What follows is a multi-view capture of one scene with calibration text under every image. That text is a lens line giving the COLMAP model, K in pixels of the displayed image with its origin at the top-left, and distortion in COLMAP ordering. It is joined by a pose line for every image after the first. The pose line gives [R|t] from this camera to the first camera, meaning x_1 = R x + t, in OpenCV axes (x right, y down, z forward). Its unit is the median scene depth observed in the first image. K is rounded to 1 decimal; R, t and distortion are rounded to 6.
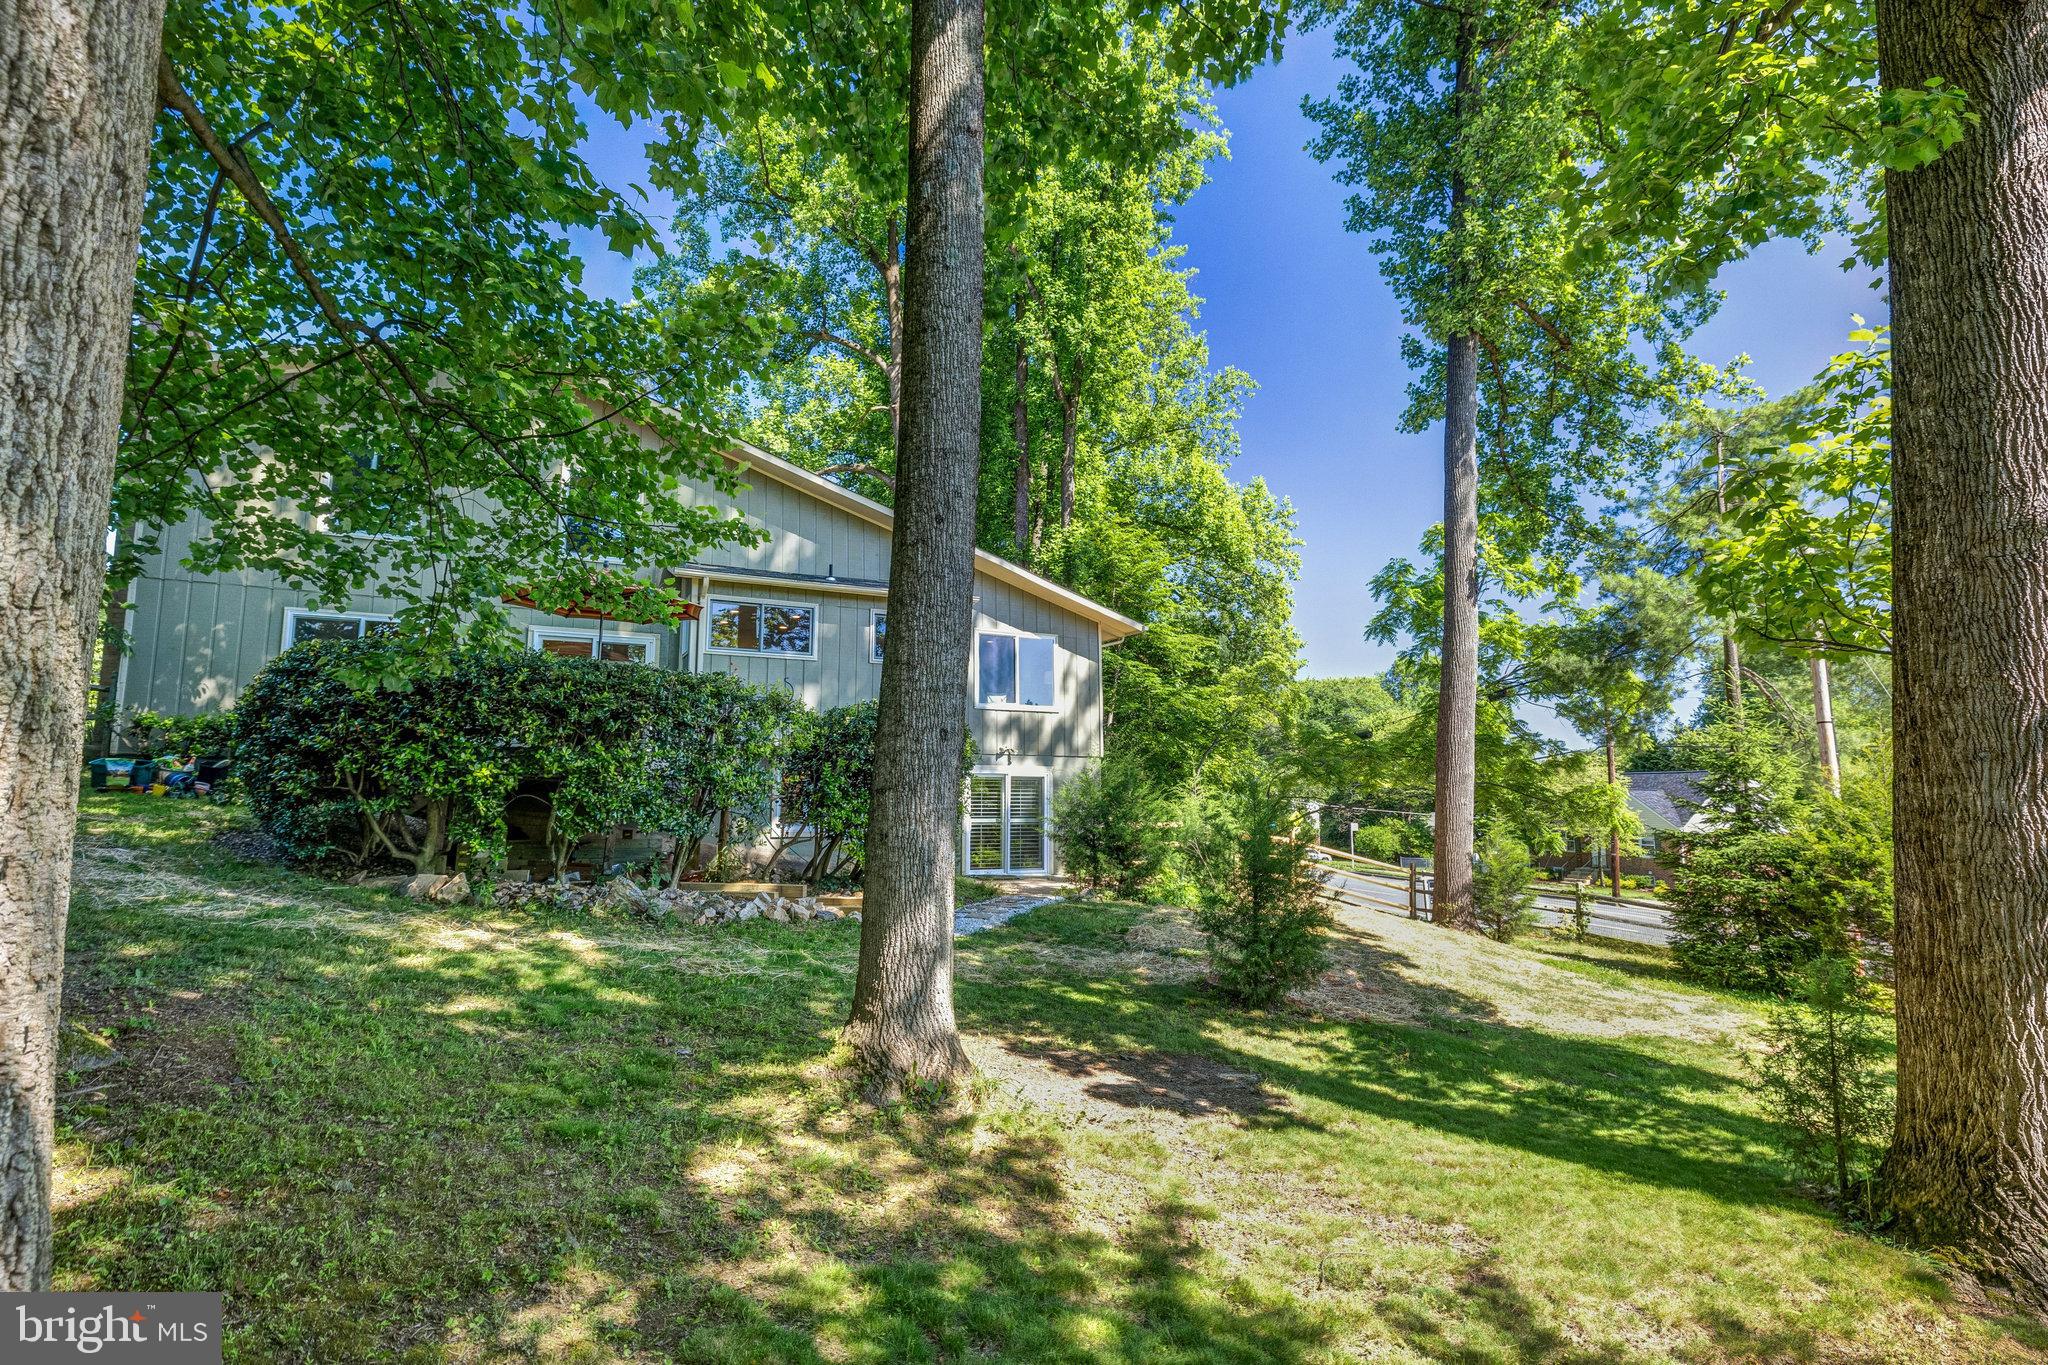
lens RADIAL K [[949.1, 0, 1029.5], [0, 949.1, 668.3], [0, 0, 1]] dist [-0.010429, 0.000062]
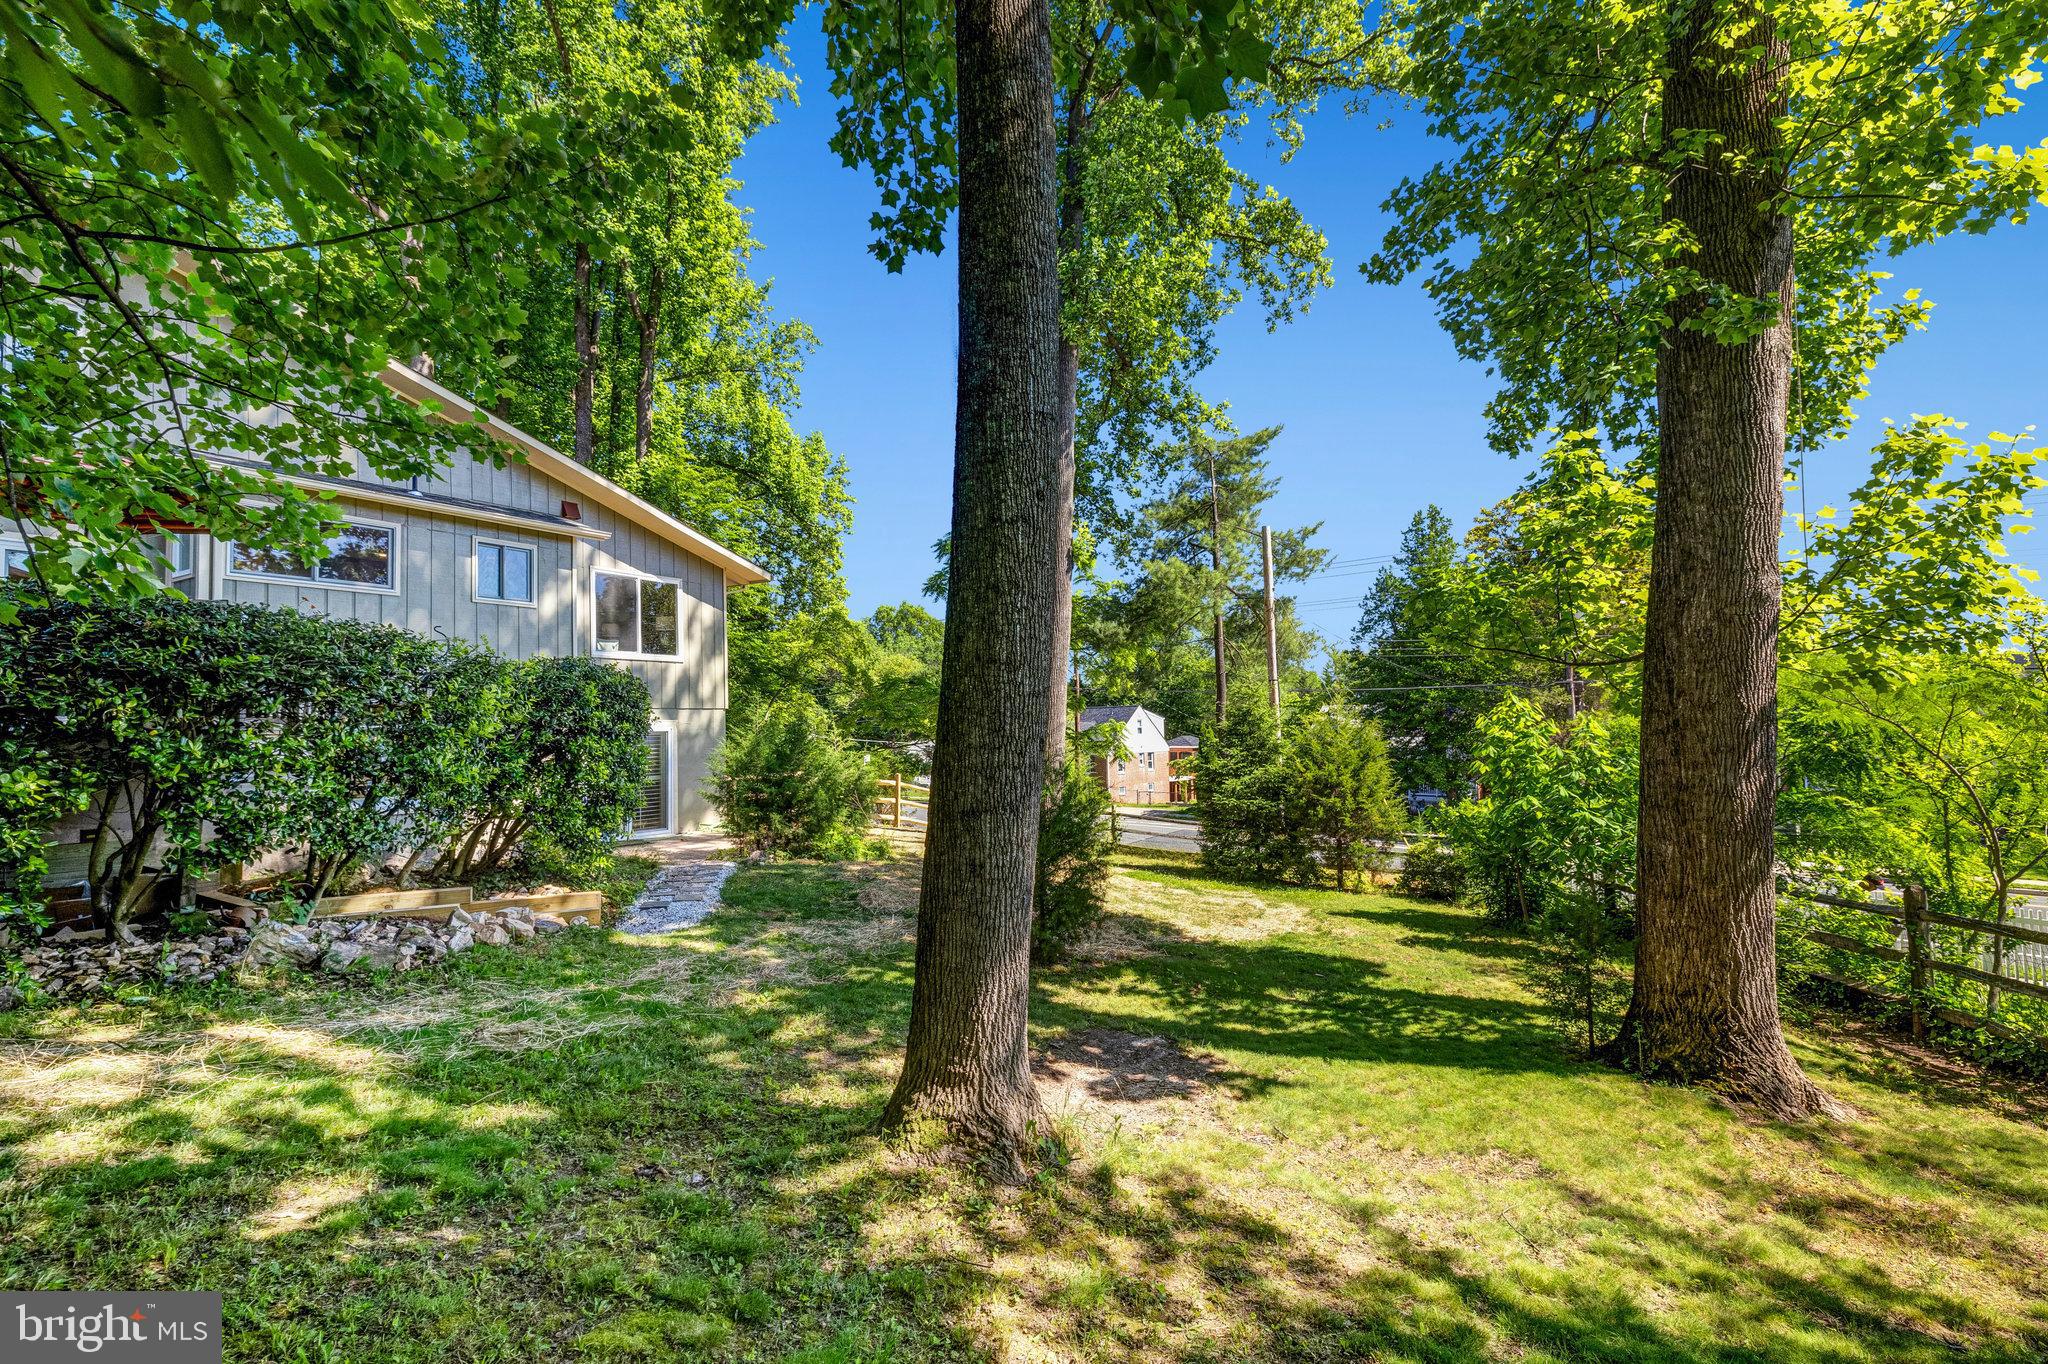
lens RADIAL K [[882.5, 0, 1018.8], [0, 882.5, 664.8], [0, 0, 1]] dist [-0.002061, 0.000189]
pose [[0.855603, 0.015567, 0.517399, -0.124511], [-0.048784, 0.997524, 0.050660, -0.010234], [-0.515329, -0.068586, 0.854244, 0.075572]]
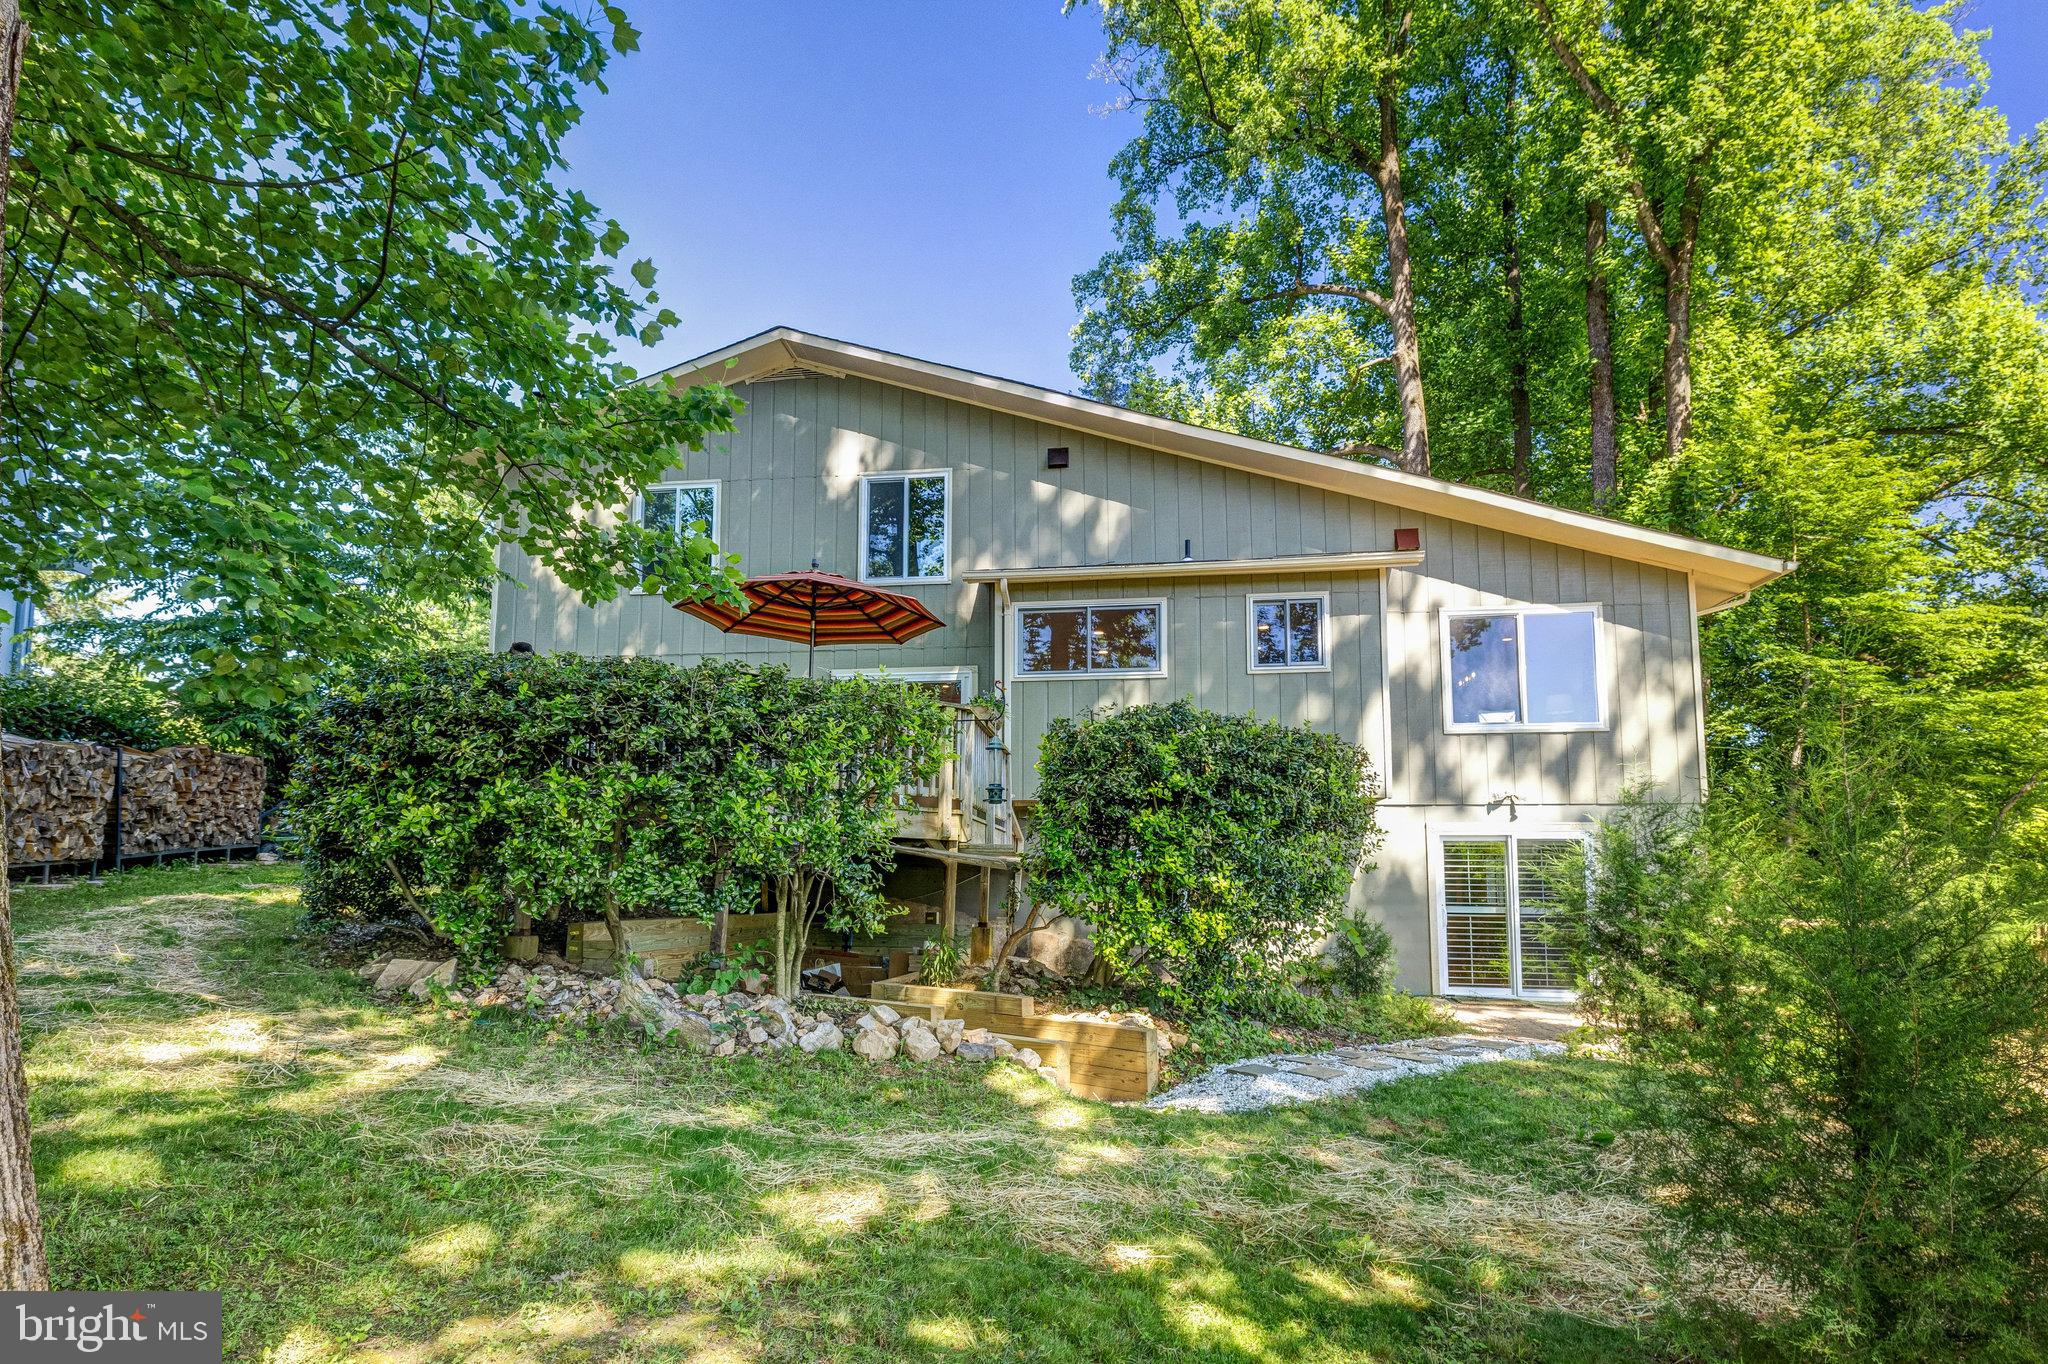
lens RADIAL K [[1006.7, 0, 1018.3], [0, 1006.7, 816.0], [0, 0, 1]] dist [-0.001483, -0.000842]
pose [[0.809824, -0.038010, -0.585440, 0.091492], [0.074514, 0.996481, 0.038376, 0.044310], [0.581922, -0.074701, 0.809807, 0.251274]]
